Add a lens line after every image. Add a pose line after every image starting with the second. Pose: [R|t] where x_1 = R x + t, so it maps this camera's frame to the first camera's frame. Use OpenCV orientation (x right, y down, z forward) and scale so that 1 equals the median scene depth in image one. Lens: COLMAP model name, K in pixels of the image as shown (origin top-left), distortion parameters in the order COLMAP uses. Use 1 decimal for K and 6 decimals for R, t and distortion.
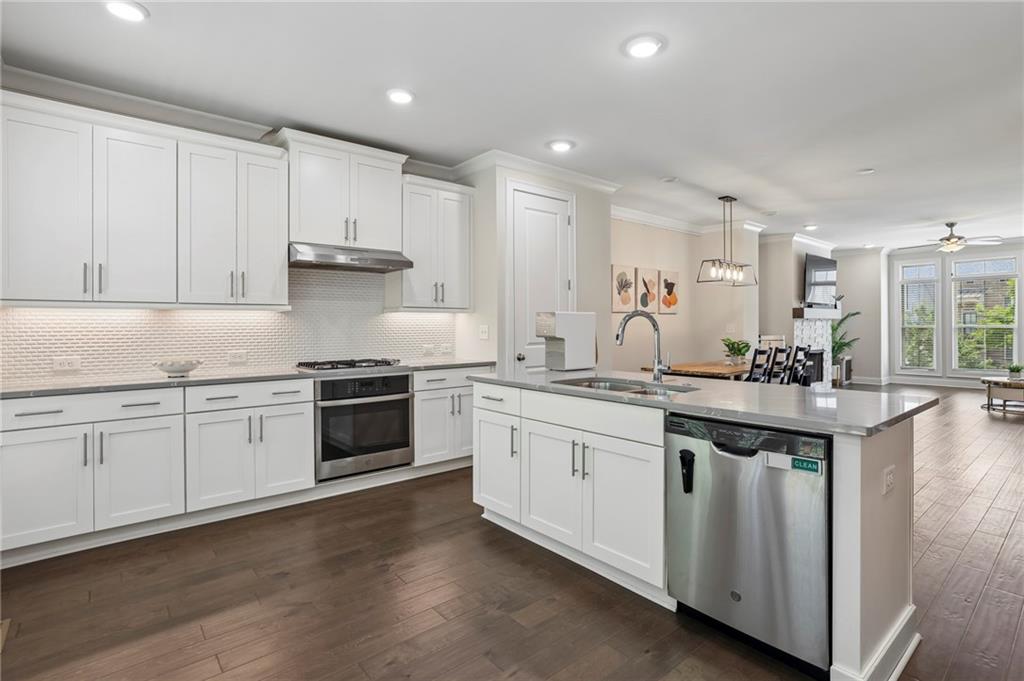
lens RADIAL K [[501.3, 0, 507.1], [0, 501.3, 325.6], [0, 0, 1]] dist [-0.013853, 0.004901]
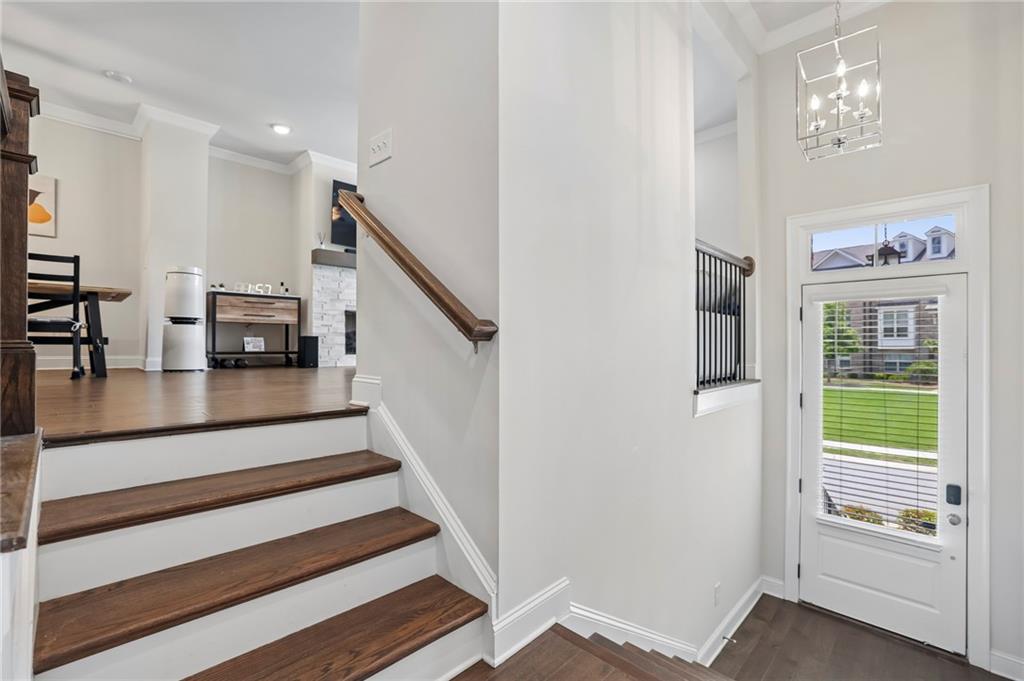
lens RADIAL K [[453.6, 0, 509.5], [0, 453.6, 340.6], [0, 0, 1]] dist [-0.020575, 0.001805]
pose [[0.995515, 0.000817, 0.094599, 0.812042], [0.000088, 0.999954, -0.009560, 0.109198], [-0.094603, 0.009526, 0.995470, 0.297494]]
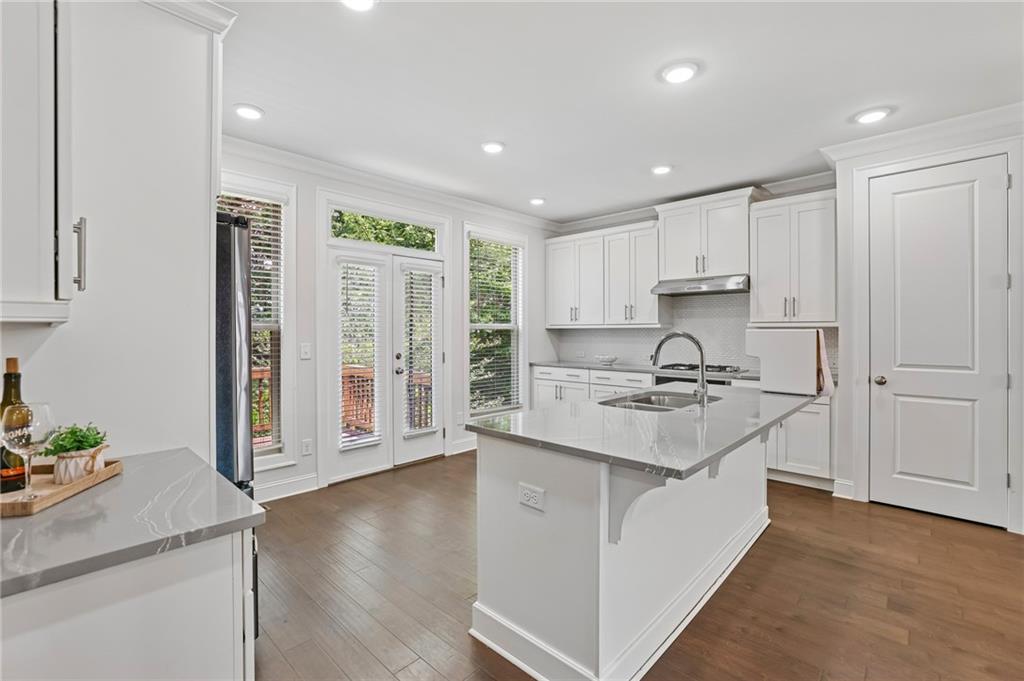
lens RADIAL K [[453.6, 0, 528.3], [0, 453.6, 329.7], [0, 0, 1]] dist [-0.020575, 0.001805]
pose [[0.147786, 0.006053, -0.989001, 0.365948], [0.001662, 0.999978, 0.006369, -0.014133], [0.989018, -0.002585, 0.147773, 0.180101]]
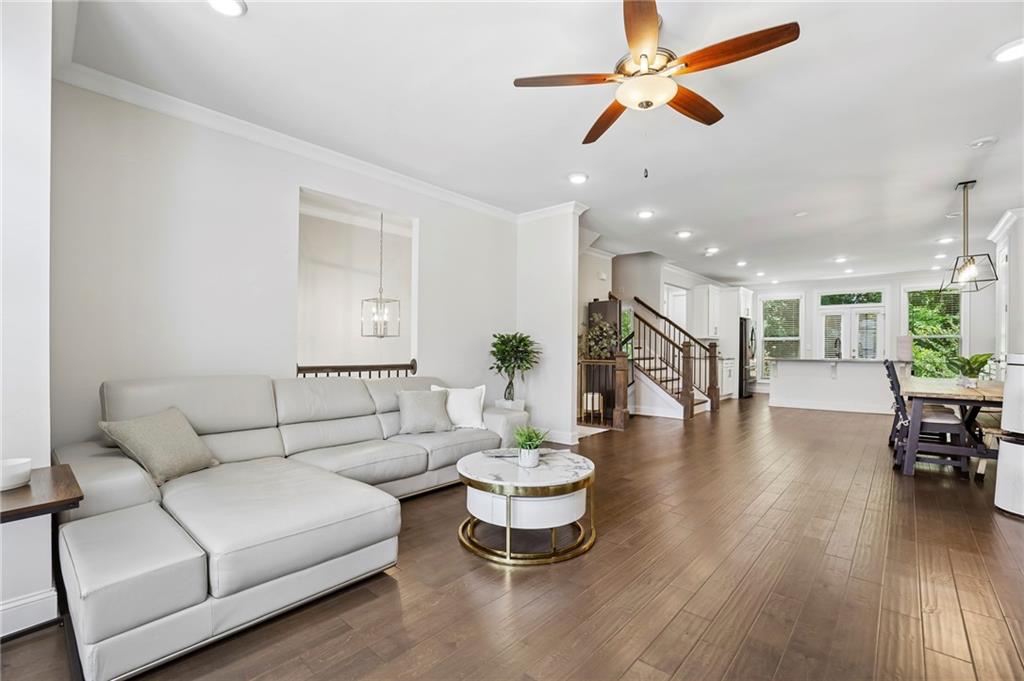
lens RADIAL K [[453.6, 0, 509.1], [0, 453.6, 347.5], [0, 0, 1]] dist [-0.020575, 0.001805]
pose [[-0.987868, 0.004107, -0.155241, 0.951629], [0.004240, 0.999991, -0.000528, 0.007577], [0.155237, -0.001179, -0.987876, 1.171131]]
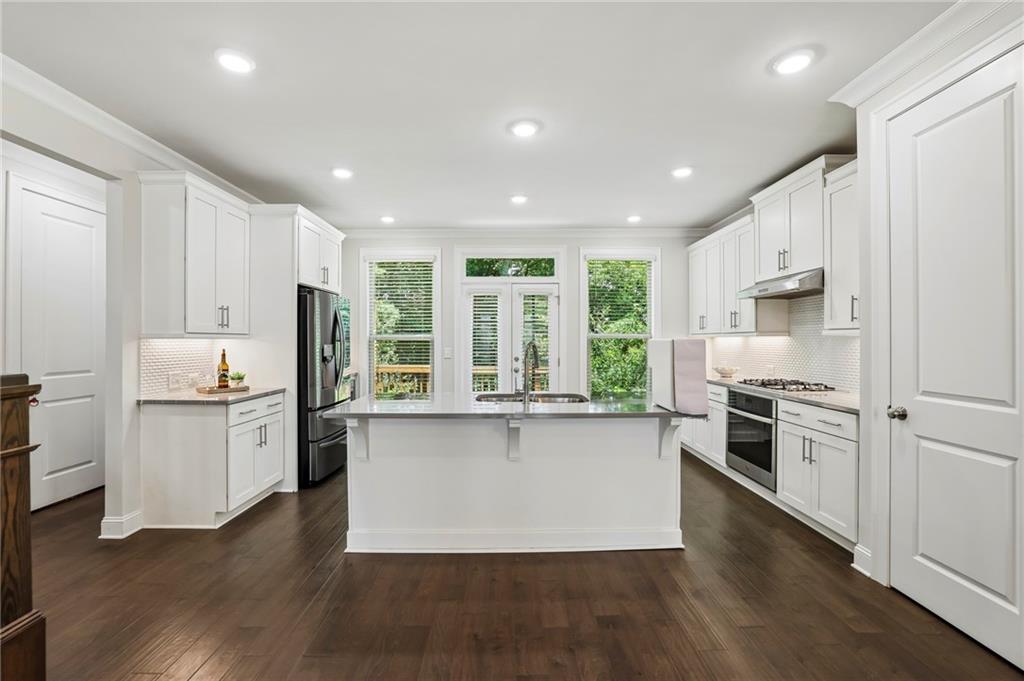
lens RADIAL K [[453.6, 0, 517.1], [0, 453.6, 338.8], [0, 0, 1]] dist [-0.020575, 0.001805]
pose [[-0.620160, 0.006777, -0.784446, 0.375309], [0.008114, 0.999965, 0.002223, -0.013607], [0.784433, -0.004987, -0.620193, 0.539127]]
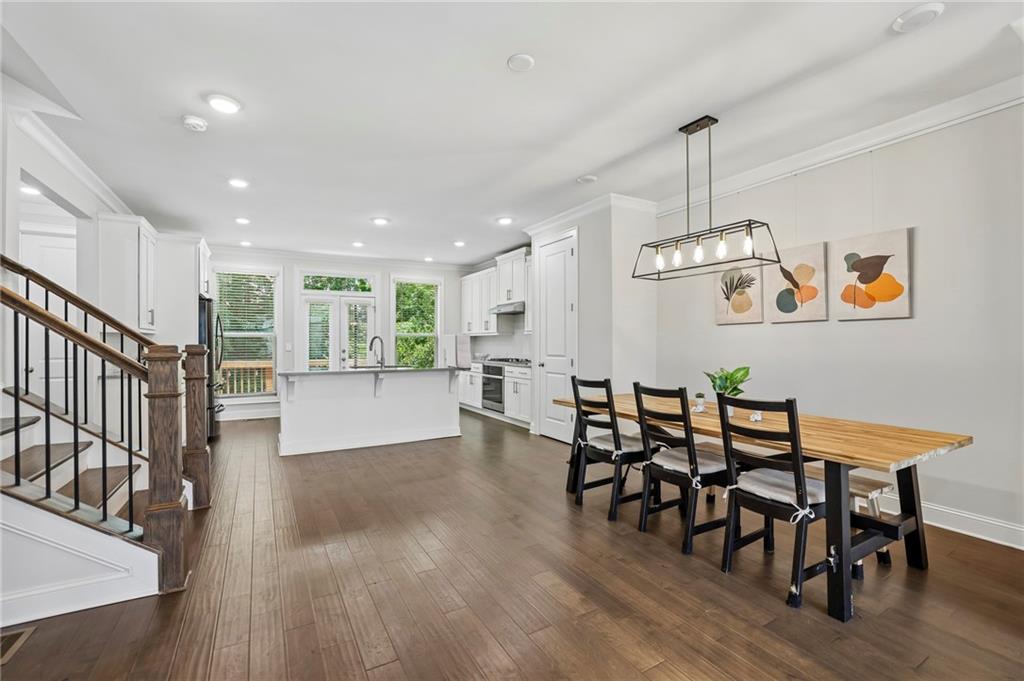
lens RADIAL K [[453.6, 0, 522.6], [0, 453.6, 344.7], [0, 0, 1]] dist [-0.020575, 0.001805]
pose [[-0.167132, 0.014631, -0.985826, 0.715543], [0.003999, 0.999892, 0.014162, -0.005921], [0.985926, -0.001575, -0.167172, 0.640884]]
